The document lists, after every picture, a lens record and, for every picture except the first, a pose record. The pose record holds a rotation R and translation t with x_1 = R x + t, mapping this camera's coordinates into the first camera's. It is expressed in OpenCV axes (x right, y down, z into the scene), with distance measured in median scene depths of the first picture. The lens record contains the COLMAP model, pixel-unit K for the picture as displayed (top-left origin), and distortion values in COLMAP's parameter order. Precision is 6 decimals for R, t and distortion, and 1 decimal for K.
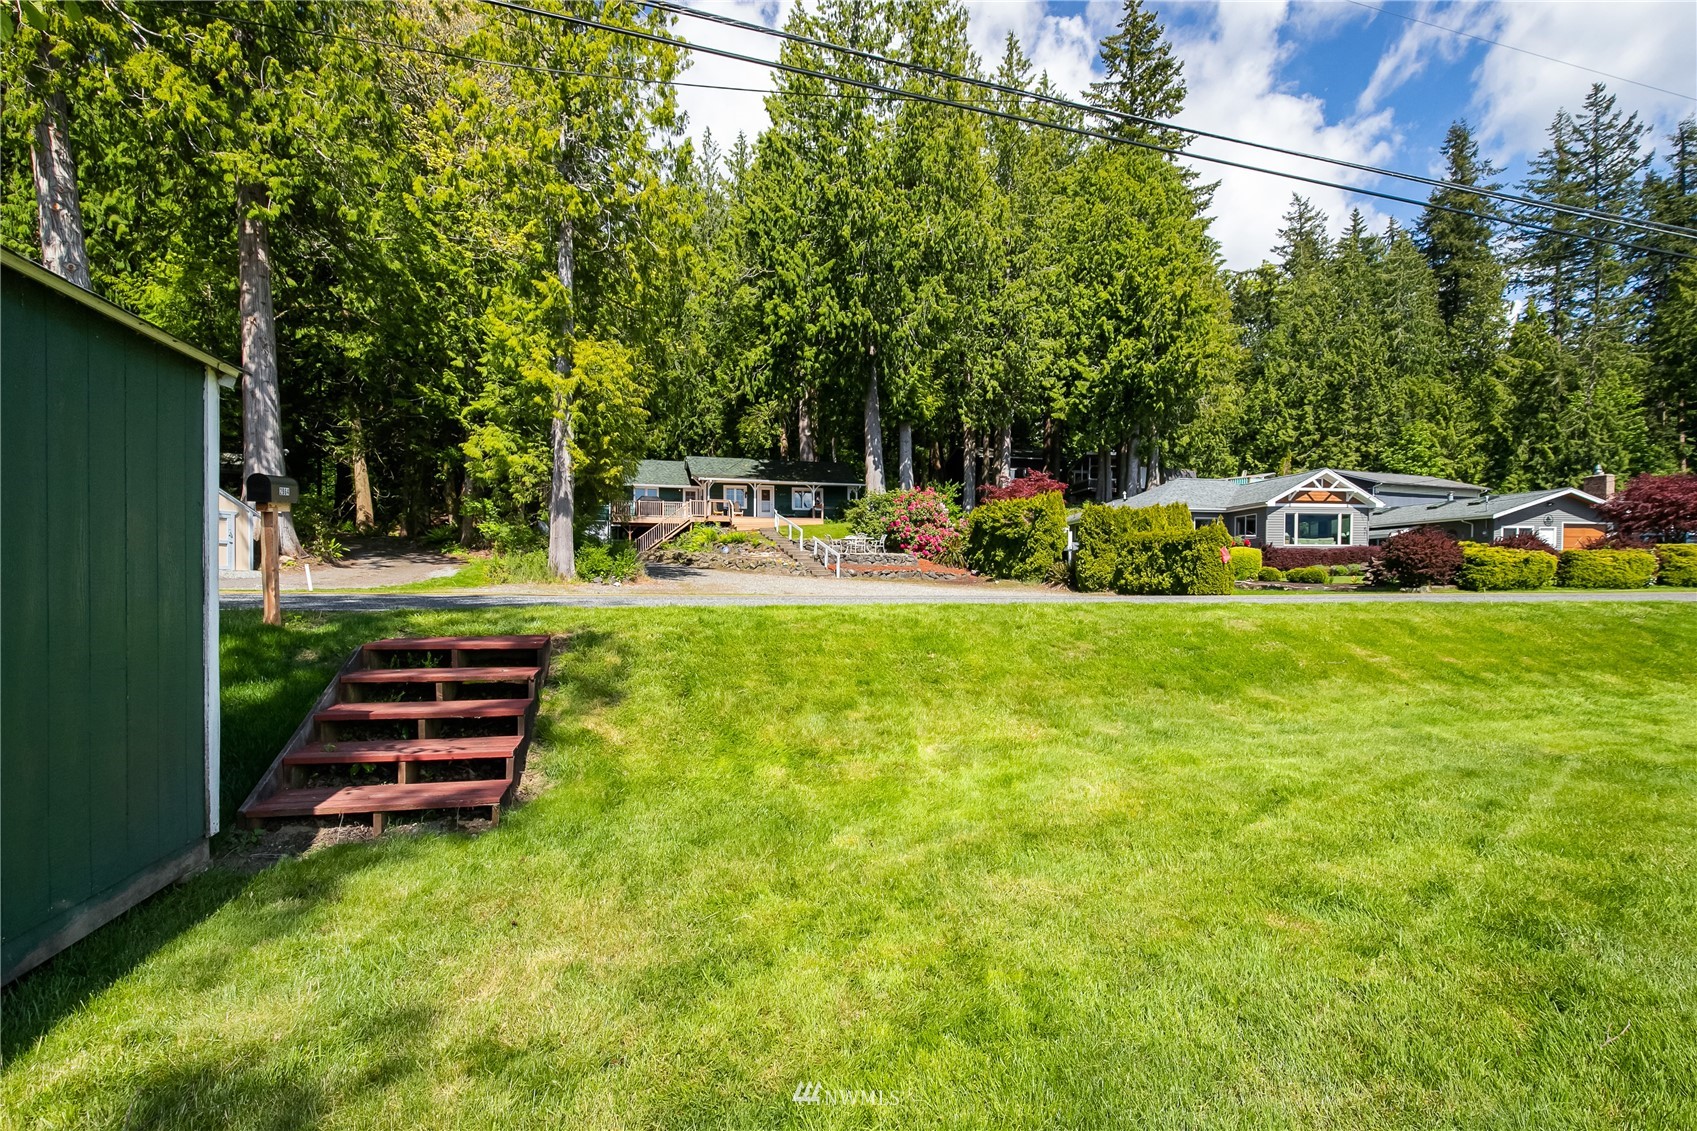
lens RADIAL K [[980.3, 0, 904.0], [0, 980.3, 579.8], [0, 0, 1]] dist [0.000430, -0.000254]
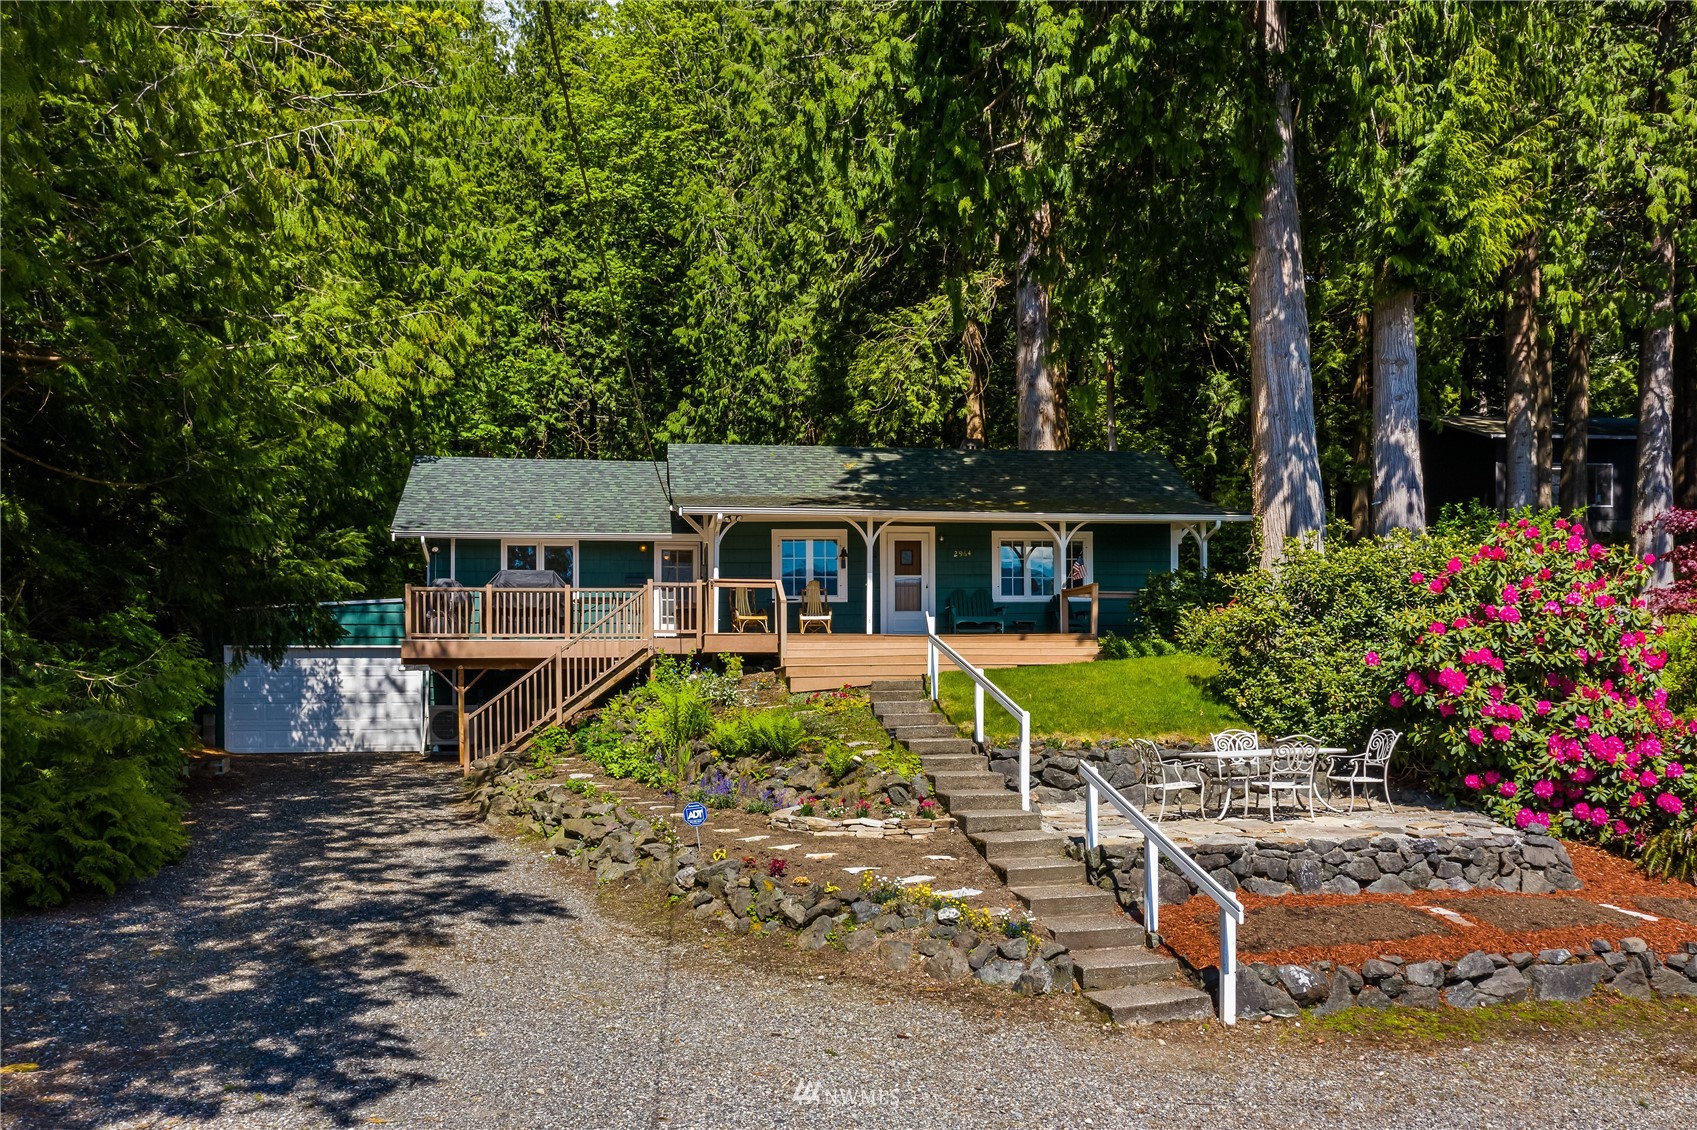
lens RADIAL K [[1912.4, 0, 848.5], [0, 1912.4, 639.3], [0, 0, 1]] dist [0.066026, 0.002167]
pose [[0.981102, -0.008995, -0.193282, -0.045035], [0.001962, 0.999330, -0.036549, -0.040887], [0.193481, 0.035479, 0.980462, 0.426256]]
